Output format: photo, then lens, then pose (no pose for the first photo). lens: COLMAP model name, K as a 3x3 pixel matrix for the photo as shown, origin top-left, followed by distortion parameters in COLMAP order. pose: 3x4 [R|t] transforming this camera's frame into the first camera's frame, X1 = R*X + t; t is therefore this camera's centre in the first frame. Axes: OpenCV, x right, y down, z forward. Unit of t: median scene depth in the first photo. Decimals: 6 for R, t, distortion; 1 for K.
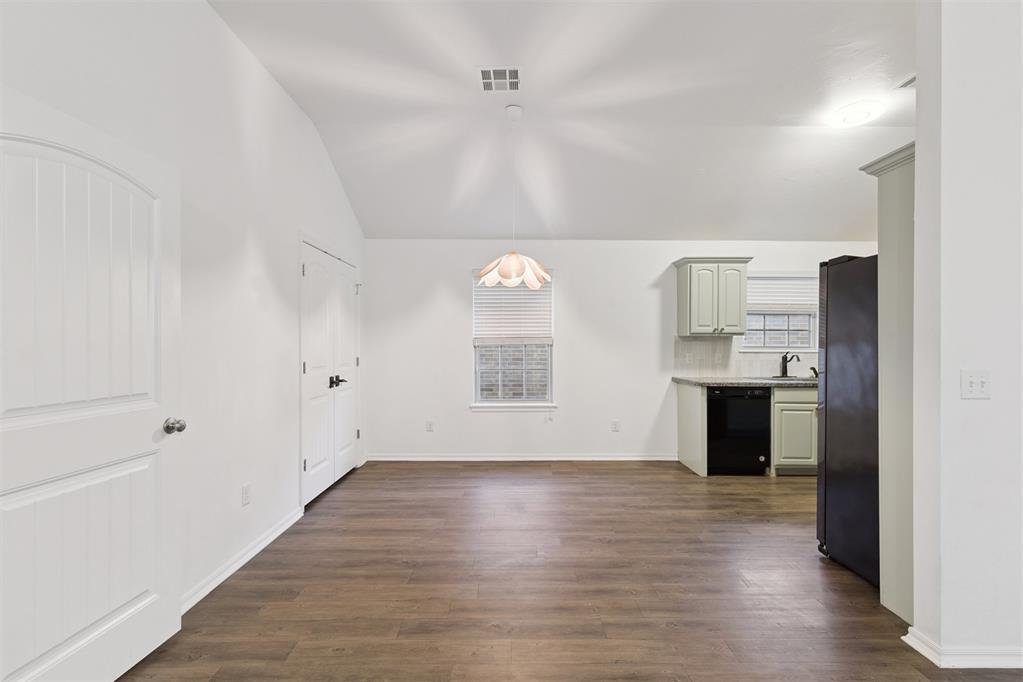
lens RADIAL K [[460.6, 0, 514.9], [0, 460.6, 340.2], [0, 0, 1]] dist [0.011374, -0.002645]
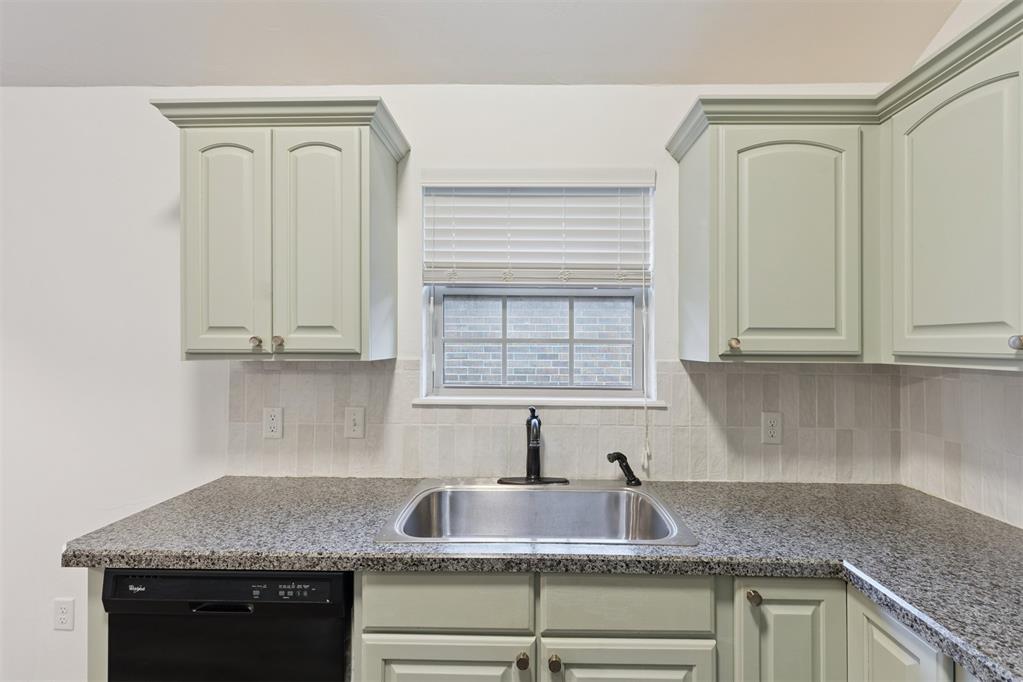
lens RADIAL K [[460.6, 0, 524.7], [0, 460.6, 341.6], [0, 0, 1]] dist [0.011374, -0.002645]
pose [[0.999499, -0.000003, -0.031639, 0.617484], [-0.000054, 0.999998, -0.001800, -0.022426], [0.031639, 0.001800, 0.999498, 0.698751]]
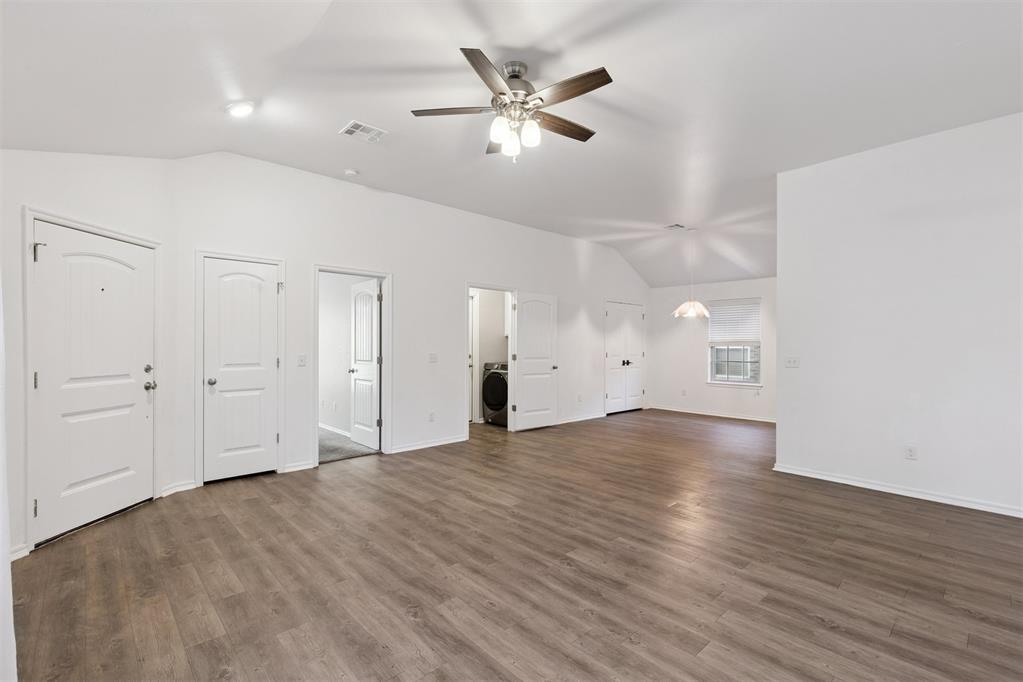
lens RADIAL K [[460.6, 0, 507.8], [0, 460.6, 343.4], [0, 0, 1]] dist [0.011374, -0.002645]
pose [[0.665096, 0.001207, -0.746757, 0.727098], [-0.000887, 0.999999, 0.000826, -0.000555], [0.746757, 0.000113, 0.665097, -0.709454]]
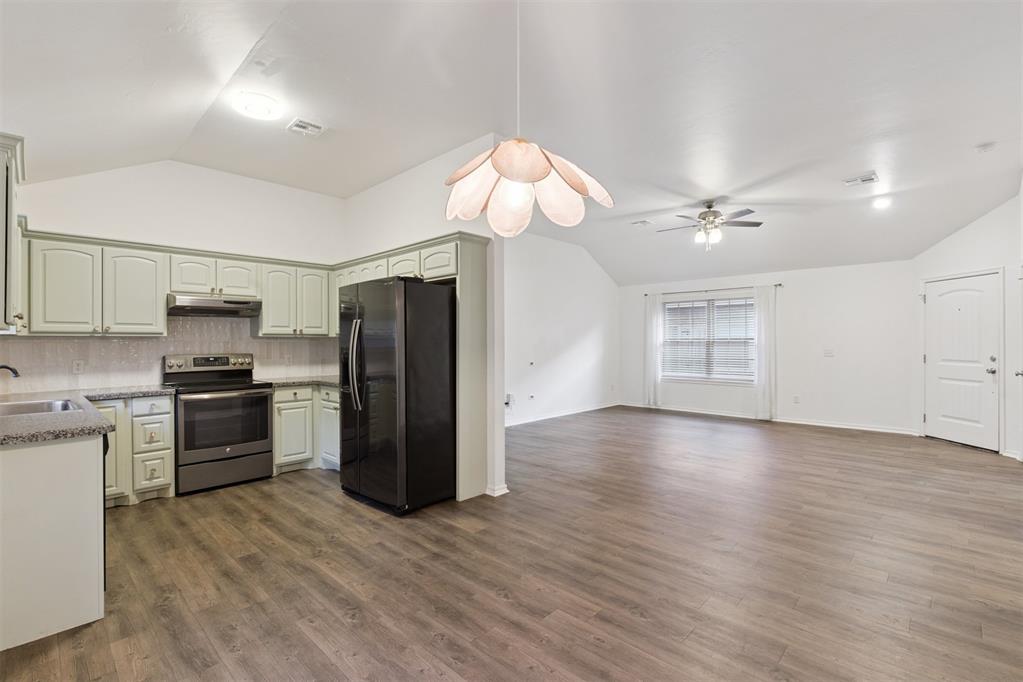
lens RADIAL K [[460.6, 0, 511.9], [0, 460.6, 343.1], [0, 0, 1]] dist [0.011374, -0.002645]
pose [[-0.711614, 0.000451, 0.702571, -0.234395], [0.001352, 0.999999, 0.000727, 0.003755], [-0.702570, 0.001467, -0.711613, 0.979742]]
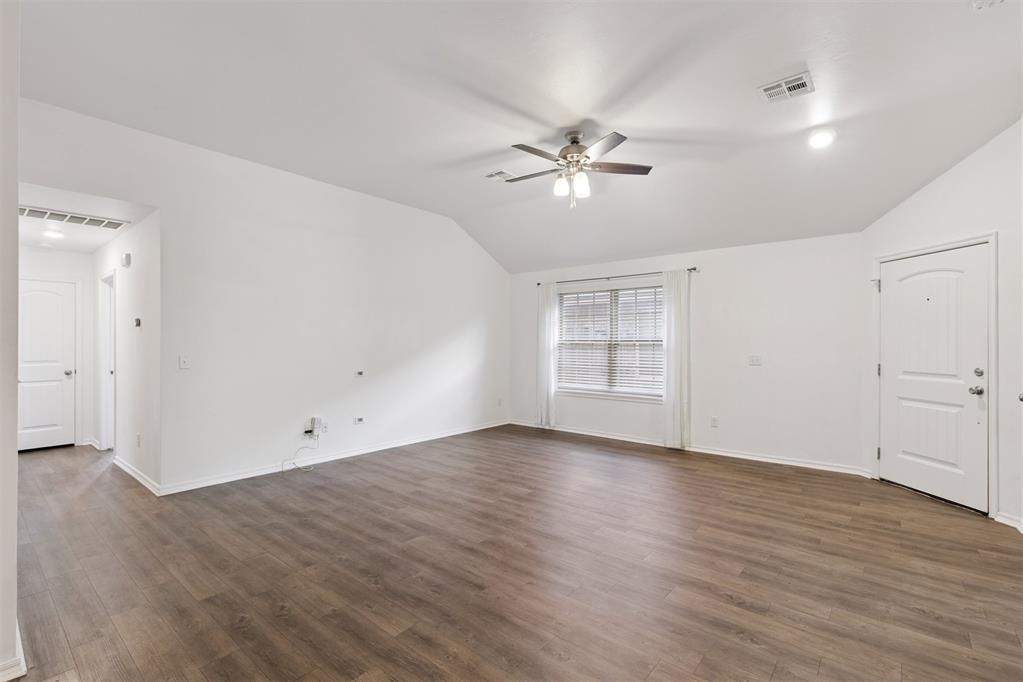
lens RADIAL K [[460.6, 0, 507.2], [0, 460.6, 343.3], [0, 0, 1]] dist [0.011374, -0.002645]
pose [[-0.753904, -0.001402, 0.656984, -0.191686], [-0.004149, 0.999988, -0.002627, 0.002614], [-0.656972, -0.004706, -0.753900, 0.420295]]
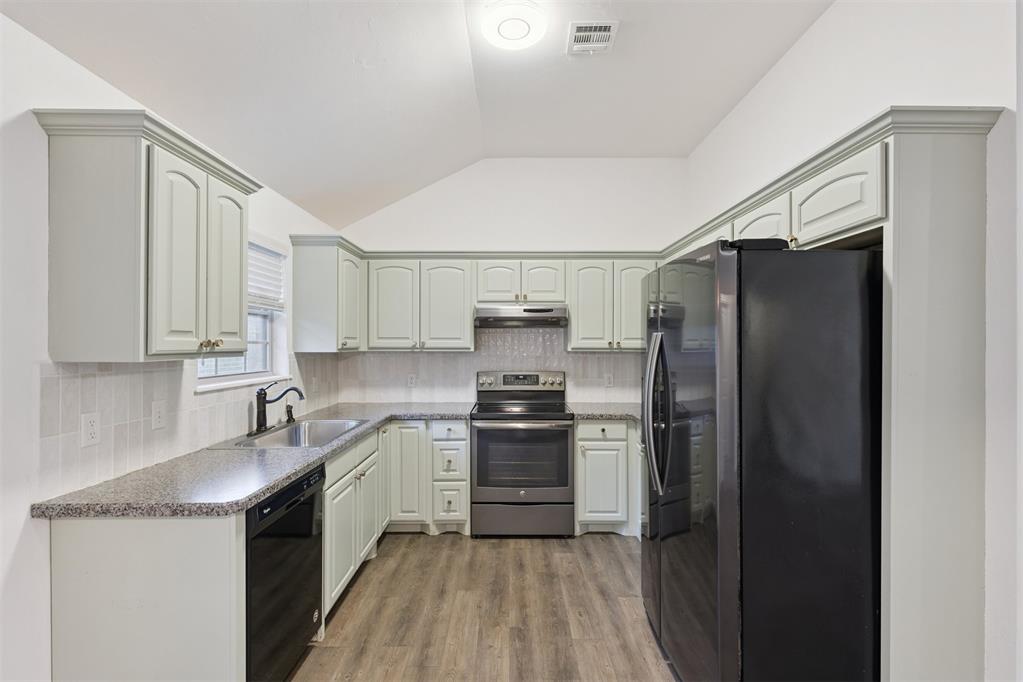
lens RADIAL K [[460.6, 0, 509.2], [0, 460.6, 341.6], [0, 0, 1]] dist [0.011374, -0.002645]
pose [[0.015745, 0.001635, 0.999875, 0.057542], [-0.005400, 0.999984, -0.001550, -0.025249], [-0.999861, -0.005375, 0.015753, 0.742082]]
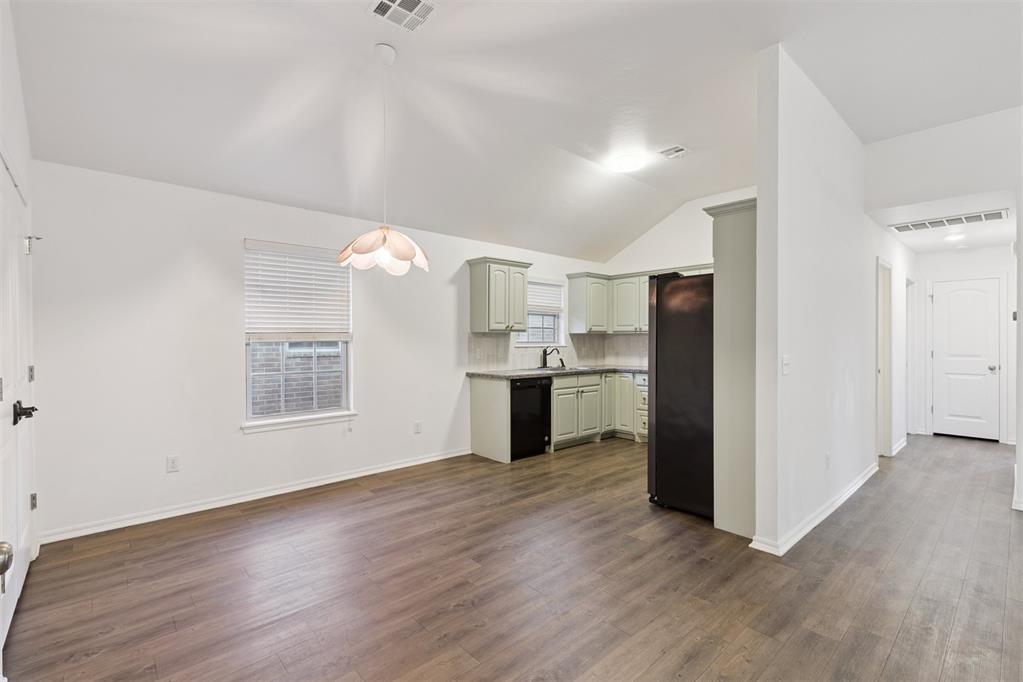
lens RADIAL K [[460.6, 0, 513.5], [0, 460.6, 338.8], [0, 0, 1]] dist [0.011374, -0.002645]
pose [[0.746216, -0.002541, 0.665699, -0.276491], [-0.001473, 0.999984, 0.005467, -0.000413], [-0.665702, -0.005060, 0.746200, 0.180881]]
